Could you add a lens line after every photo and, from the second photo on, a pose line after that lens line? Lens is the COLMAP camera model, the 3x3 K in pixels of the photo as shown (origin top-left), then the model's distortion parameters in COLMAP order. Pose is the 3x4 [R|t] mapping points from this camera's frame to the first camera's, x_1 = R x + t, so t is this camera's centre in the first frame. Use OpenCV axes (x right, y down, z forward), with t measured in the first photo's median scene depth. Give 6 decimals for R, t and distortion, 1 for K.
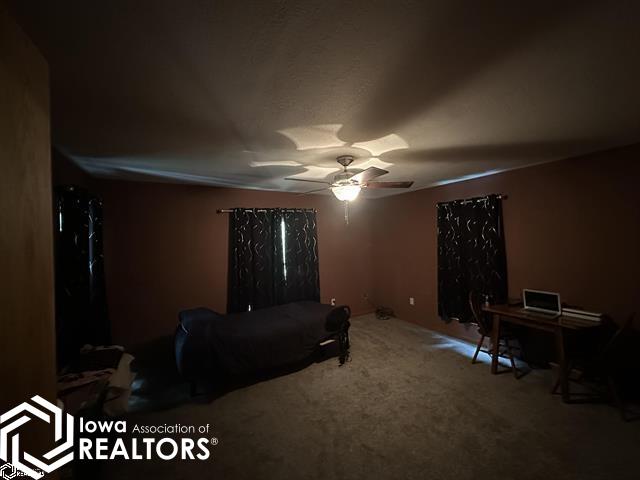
lens RADIAL K [[257.6, 0, 321.1], [0, 257.6, 241.4], [0, 0, 1]] dist [0.000526, 0.000262]
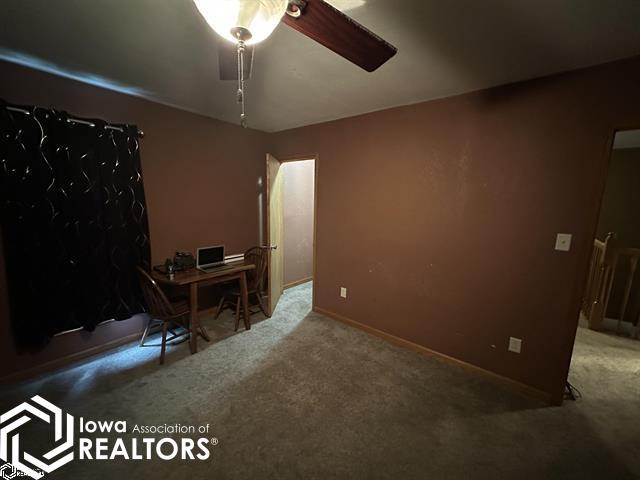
lens RADIAL K [[257.6, 0, 321.1], [0, 257.6, 241.4], [0, 0, 1]] dist [0.000526, 0.000262]
pose [[-0.352832, -0.127706, 0.926931, -0.236067], [-0.009207, 0.991068, 0.133038, 0.030949], [-0.935641, 0.038405, -0.350857, 0.900466]]
